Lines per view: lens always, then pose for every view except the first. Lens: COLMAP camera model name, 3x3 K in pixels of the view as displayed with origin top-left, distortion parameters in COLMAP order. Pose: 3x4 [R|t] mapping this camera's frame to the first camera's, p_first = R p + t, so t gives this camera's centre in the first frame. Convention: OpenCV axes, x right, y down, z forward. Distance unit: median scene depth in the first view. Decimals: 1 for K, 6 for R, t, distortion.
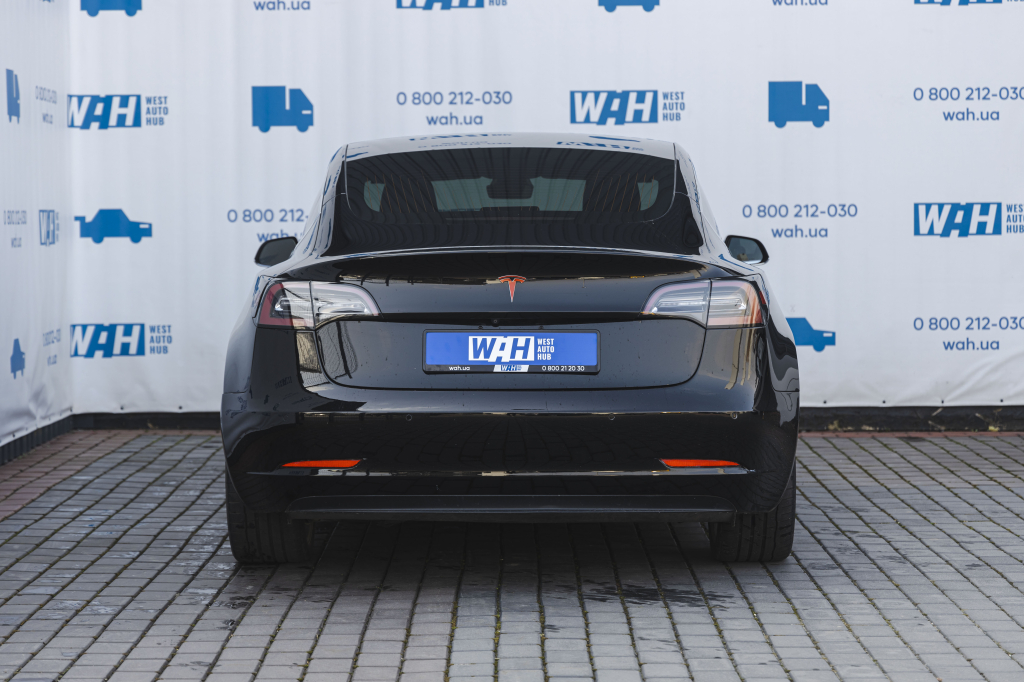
lens RADIAL K [[2562.2, 0, 512.0], [0, 2562.2, 341.0], [0, 0, 1]] dist [-0.042906, 0.124688]
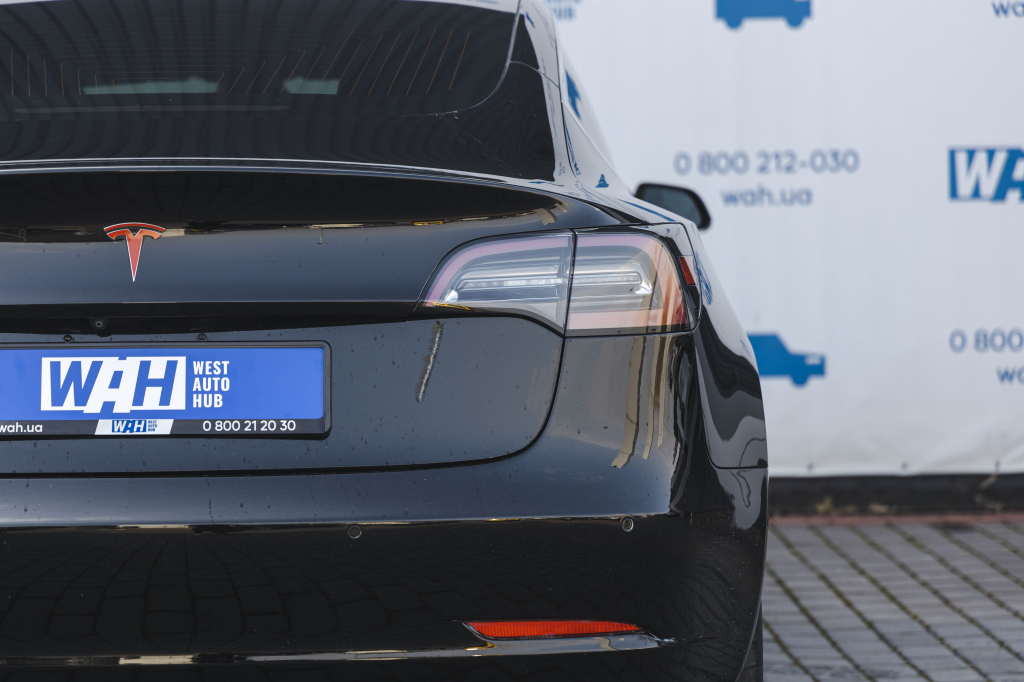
lens RADIAL K [[3093.8, 0, 512.0], [0, 3093.8, 341.0], [0, 0, 1]] dist [0.018180, -0.734853]
pose [[0.999534, -0.009949, 0.028842, 0.048809], [0.010313, 0.999869, -0.012488, 0.002817], [-0.028714, 0.012779, 0.999506, 0.429941]]
